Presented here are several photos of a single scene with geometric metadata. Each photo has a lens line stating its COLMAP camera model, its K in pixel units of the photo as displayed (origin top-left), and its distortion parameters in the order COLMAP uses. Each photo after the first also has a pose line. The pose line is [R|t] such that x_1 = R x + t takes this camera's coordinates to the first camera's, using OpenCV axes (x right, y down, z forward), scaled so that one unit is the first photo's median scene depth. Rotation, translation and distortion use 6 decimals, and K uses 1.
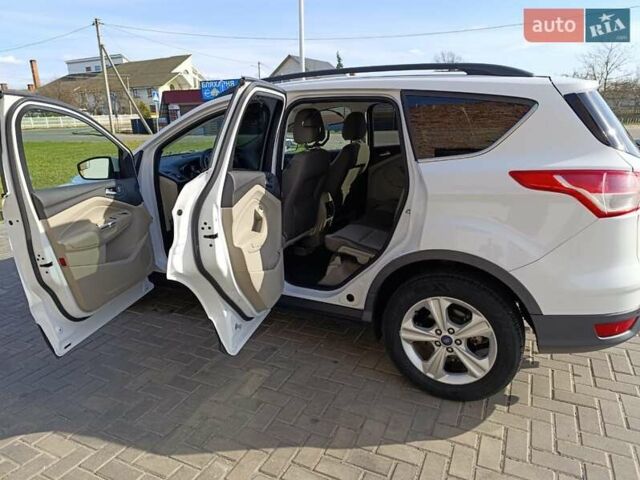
lens RADIAL K [[432.8, 0, 318.0], [0, 432.8, 242.1], [0, 0, 1]] dist [-0.006995, -0.005029]
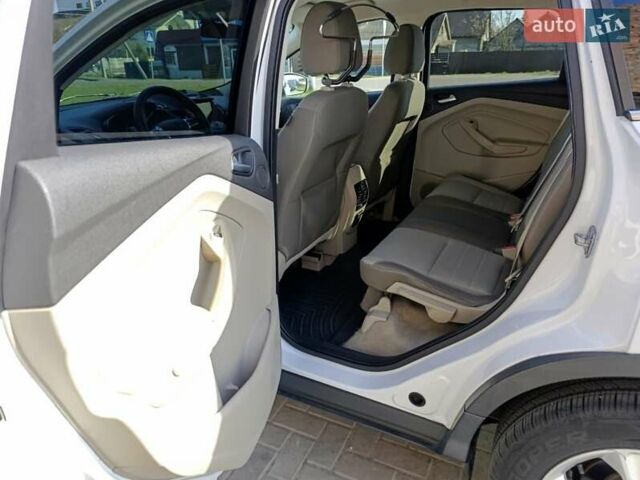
lens RADIAL K [[446.2, 0, 320.0], [0, 446.2, 240.0], [0, 0, 1]] dist [-0.037352, 0.060249]
pose [[0.999899, 0.009347, -0.010745, -0.025503], [-0.008232, 0.995006, 0.099478, -0.082996], [0.011621, -0.099379, 0.994982, 0.437382]]
